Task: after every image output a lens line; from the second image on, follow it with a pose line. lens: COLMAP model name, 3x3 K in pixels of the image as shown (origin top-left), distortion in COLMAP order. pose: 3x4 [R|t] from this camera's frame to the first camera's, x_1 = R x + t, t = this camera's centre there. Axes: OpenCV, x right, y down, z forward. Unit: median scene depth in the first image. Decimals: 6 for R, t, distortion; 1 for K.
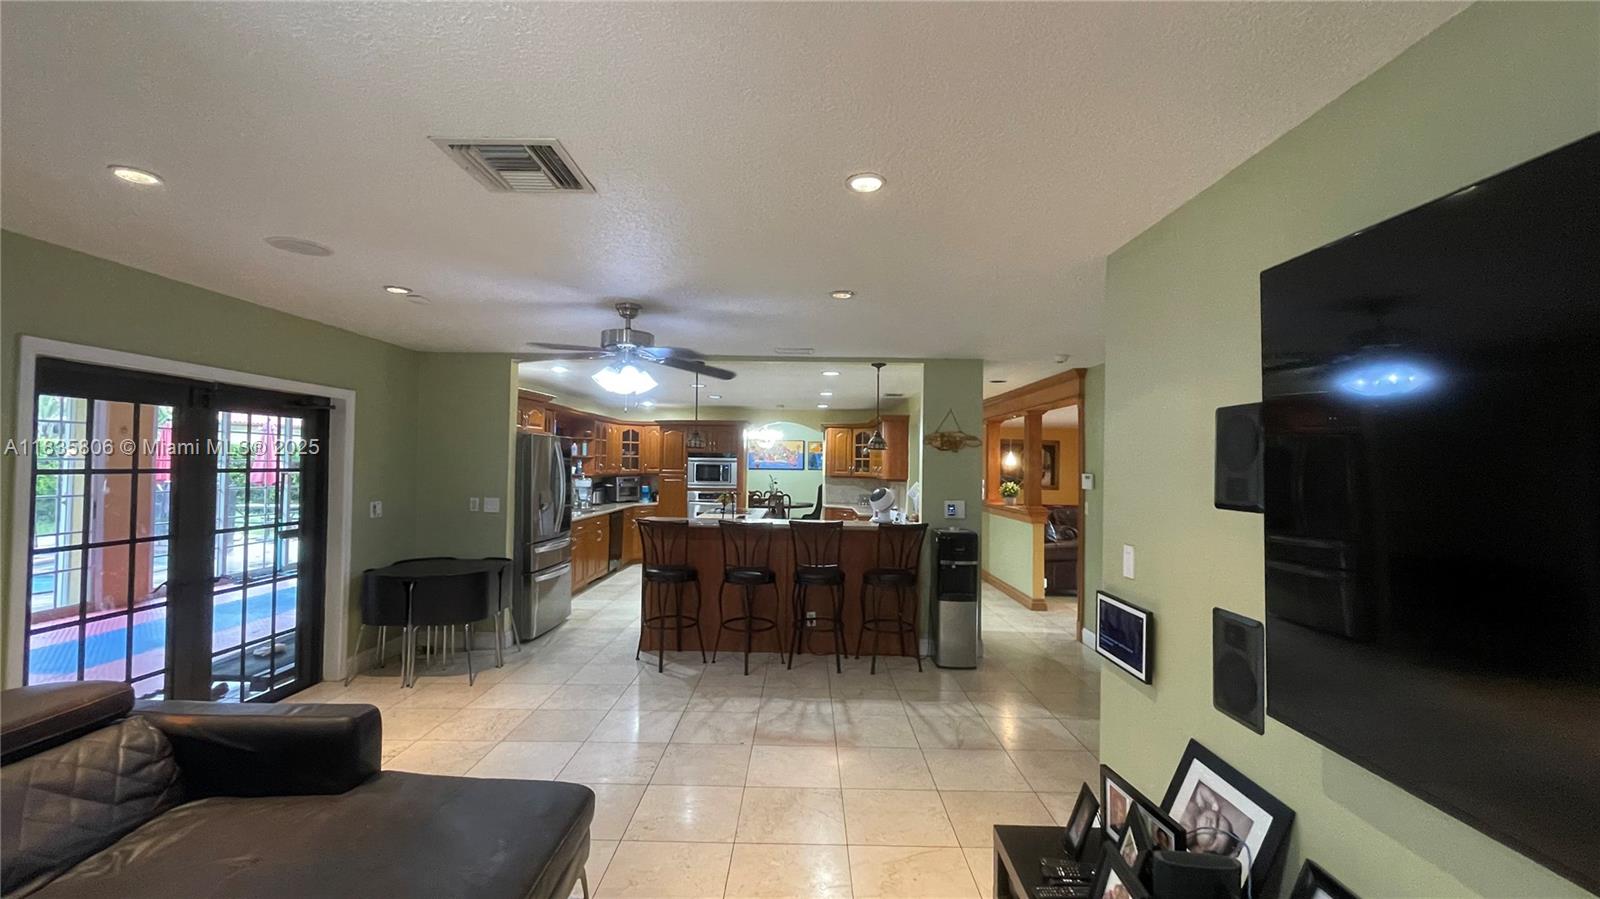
lens RADIAL K [[646.2, 0, 797.9], [0, 646.2, 446.3], [0, 0, 1]] dist [-0.002721, 0.000422]
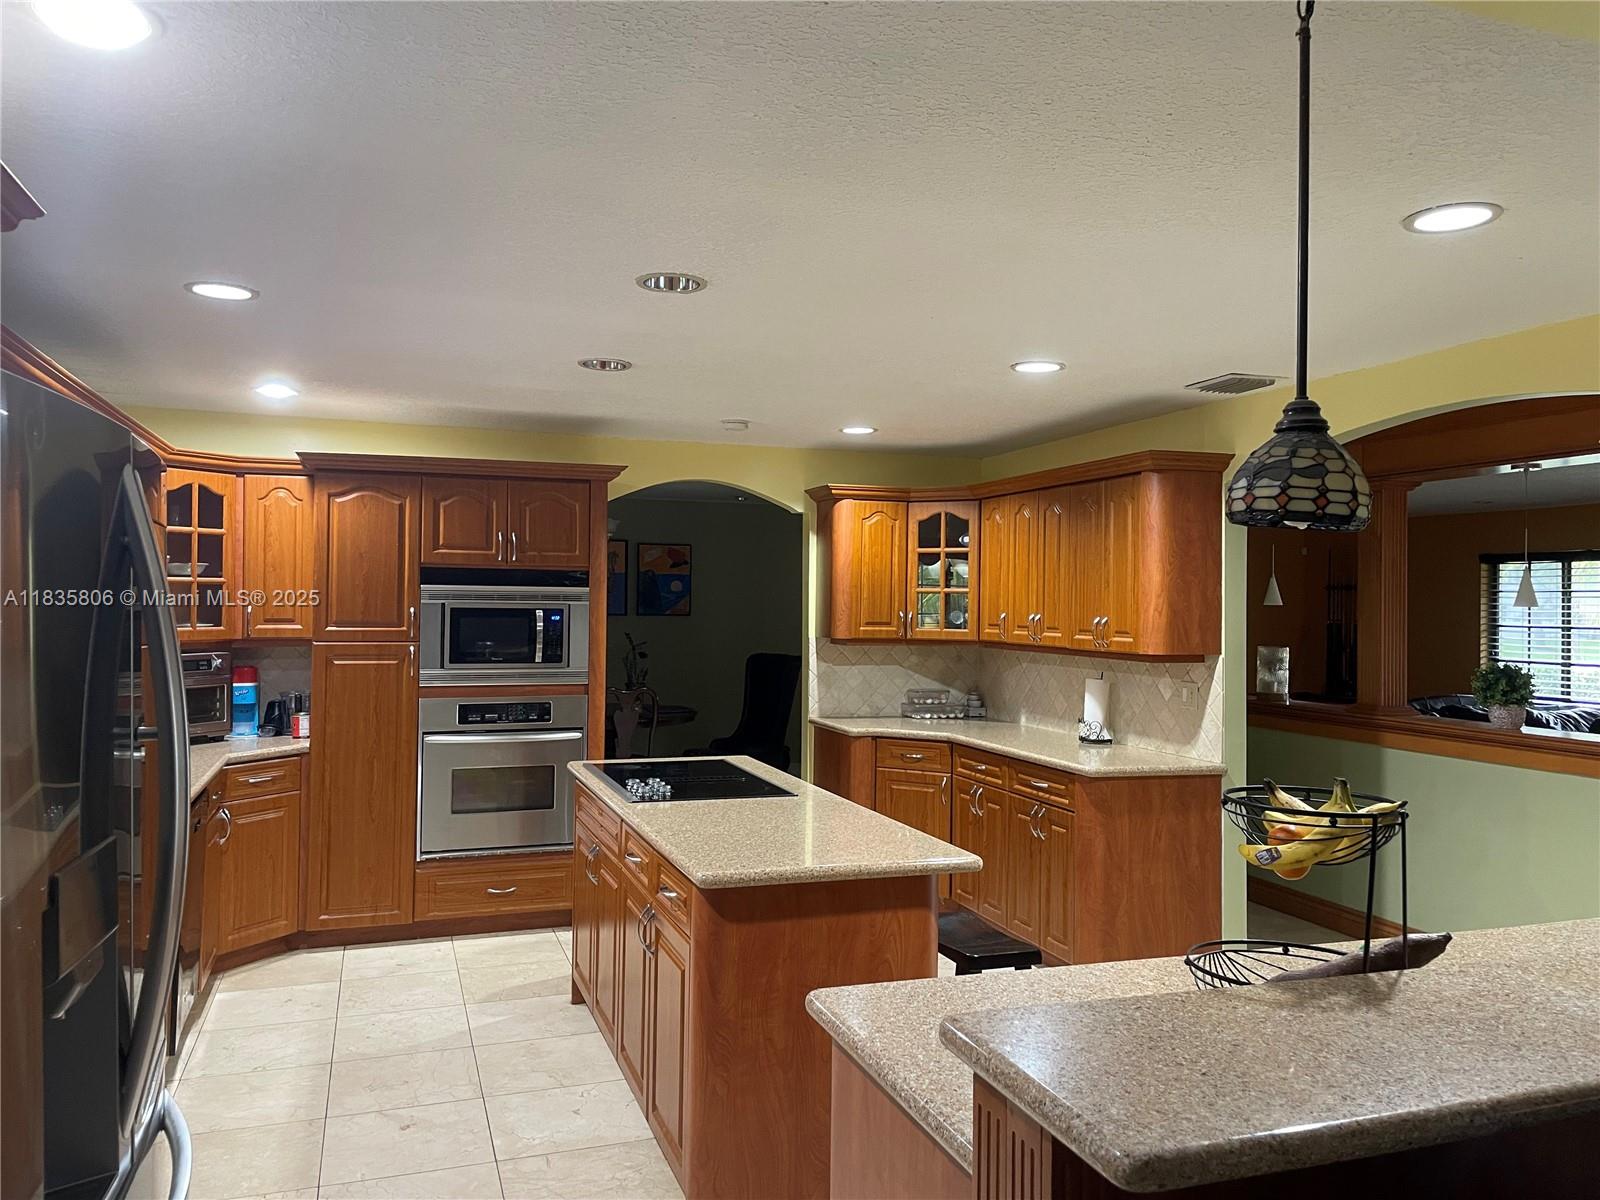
lens RADIAL K [[1180.0, 0, 800.6], [0, 1180.0, 595.2], [0, 0, 1]] dist [0.044032, 0.000098]
pose [[0.943481, -0.000562, 0.331427, -0.206527], [-0.008552, 0.999624, 0.026040, 0.007163], [-0.331317, -0.027403, 0.943121, 0.480196]]
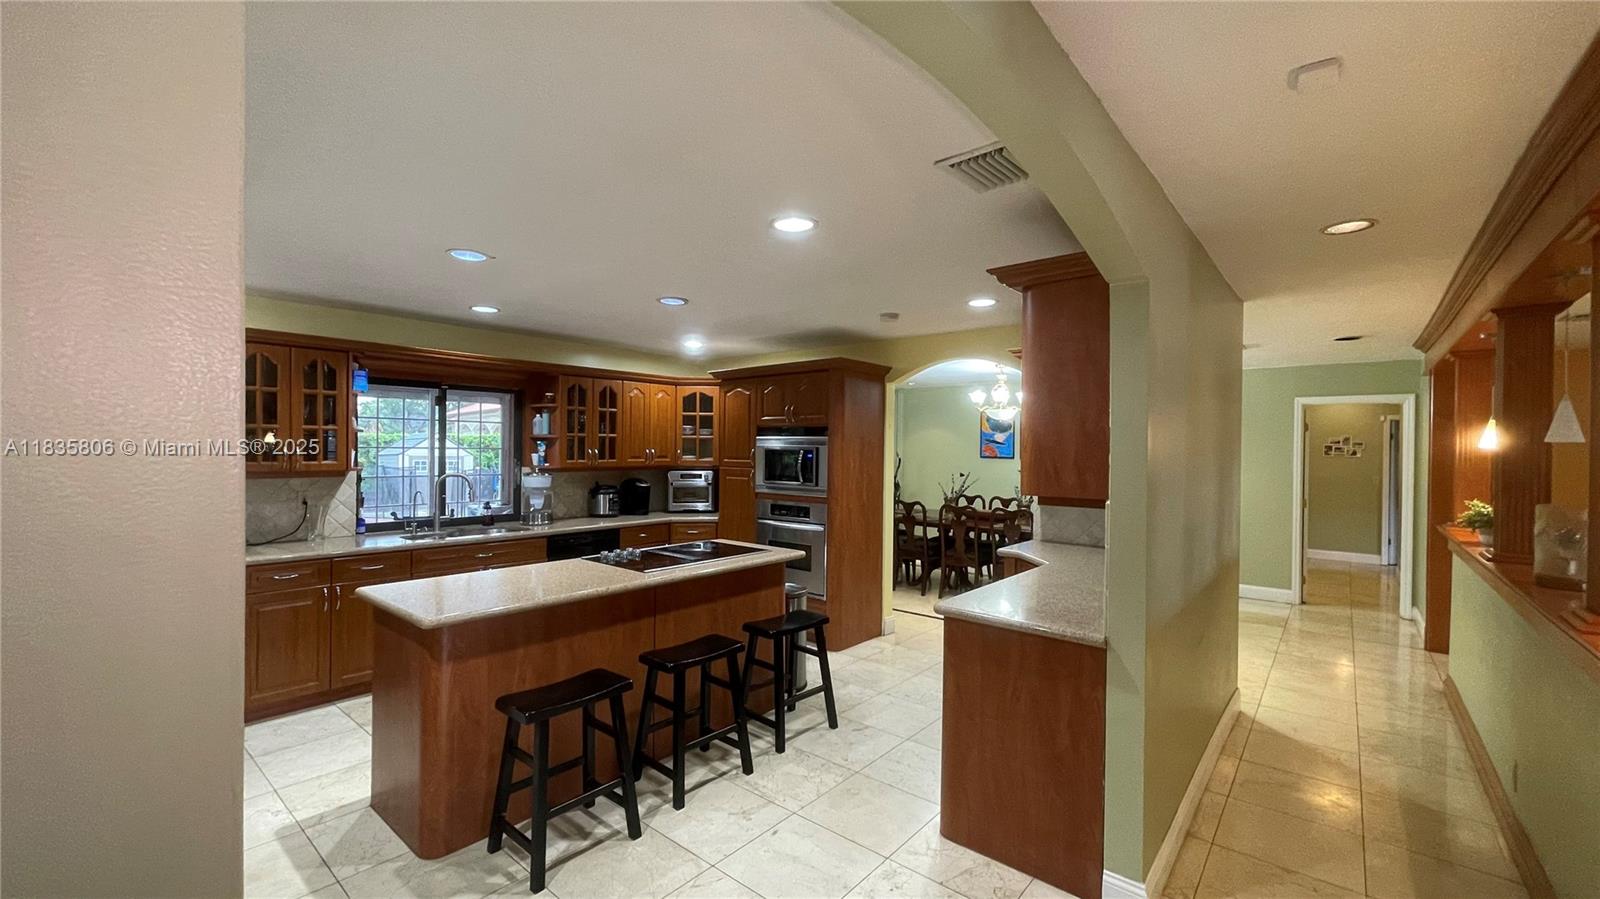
lens RADIAL K [[646.2, 0, 802.6], [0, 646.2, 452.5], [0, 0, 1]] dist [-0.002721, 0.000422]
pose [[0.764191, -0.002296, -0.644987, 0.232595], [0.017621, 0.999695, 0.017319, 0.024196], [0.644750, -0.024600, 0.763998, 0.679227]]
